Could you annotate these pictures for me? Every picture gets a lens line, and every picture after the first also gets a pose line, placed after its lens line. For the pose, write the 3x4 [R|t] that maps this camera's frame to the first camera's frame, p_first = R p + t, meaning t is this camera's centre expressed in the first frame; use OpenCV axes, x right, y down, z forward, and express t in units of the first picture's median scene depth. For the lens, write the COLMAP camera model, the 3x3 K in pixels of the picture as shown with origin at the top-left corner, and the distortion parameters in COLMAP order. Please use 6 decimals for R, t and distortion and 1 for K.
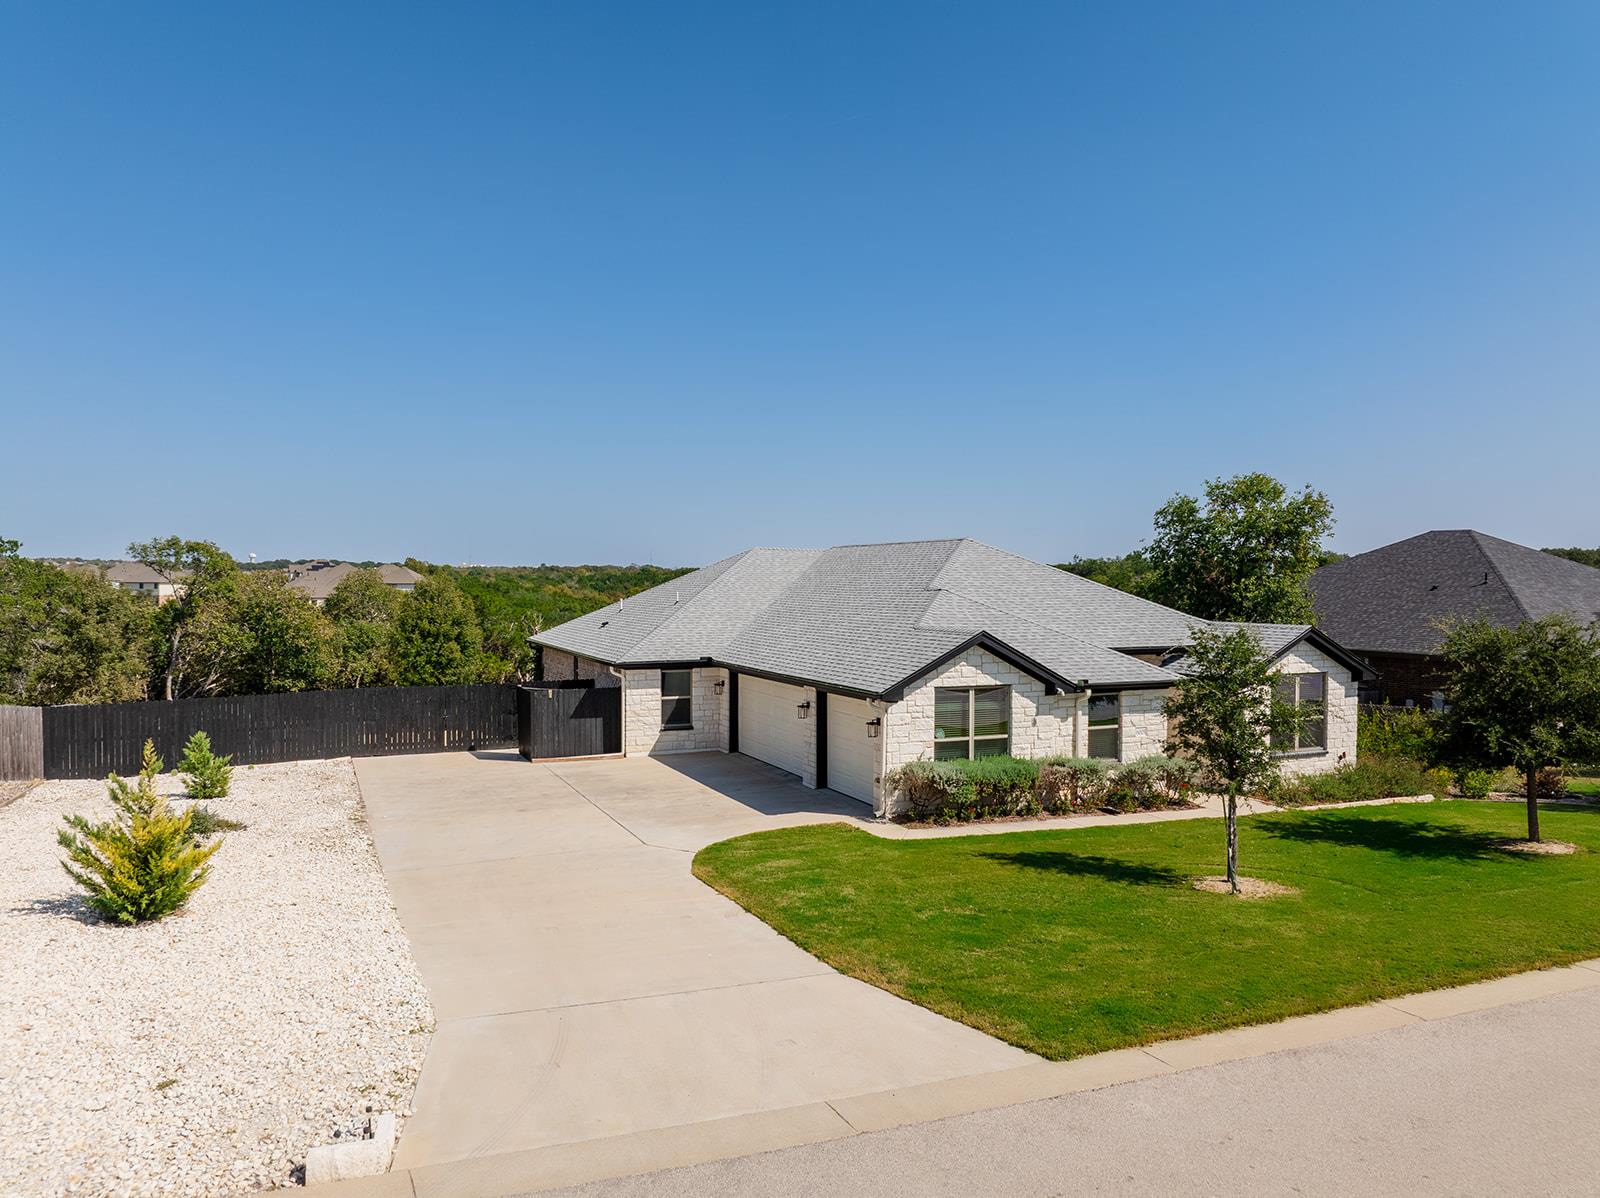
lens RADIAL K [[1136.9, 0, 800.1], [0, 1136.9, 604.2], [0, 0, 1]] dist [-0.040853, -0.001889]
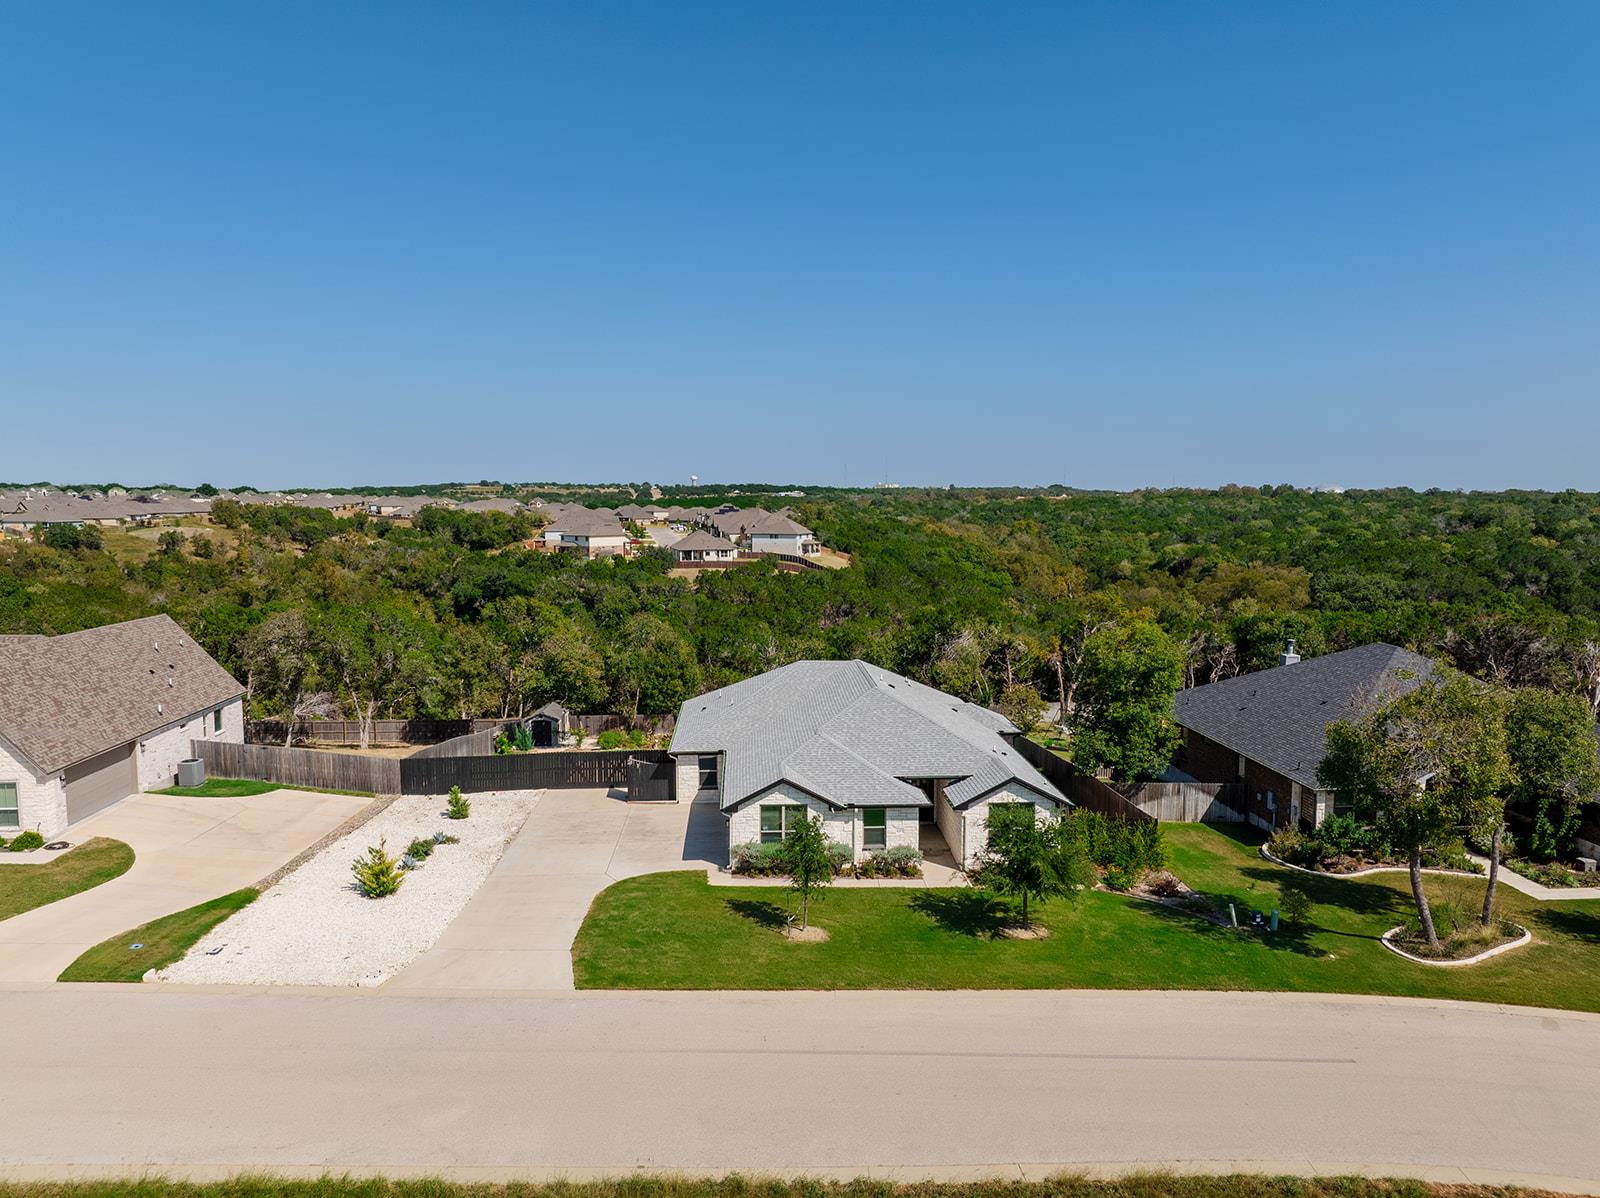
lens RADIAL K [[1136.9, 0, 800.0], [0, 1136.9, 594.3], [0, 0, 1]] dist [-0.040853, -0.001889]
pose [[0.934077, 0.026534, -0.356085, 0.857593], [-0.002391, 0.997678, 0.068071, -0.414787], [0.357064, -0.062733, 0.931971, -0.751502]]
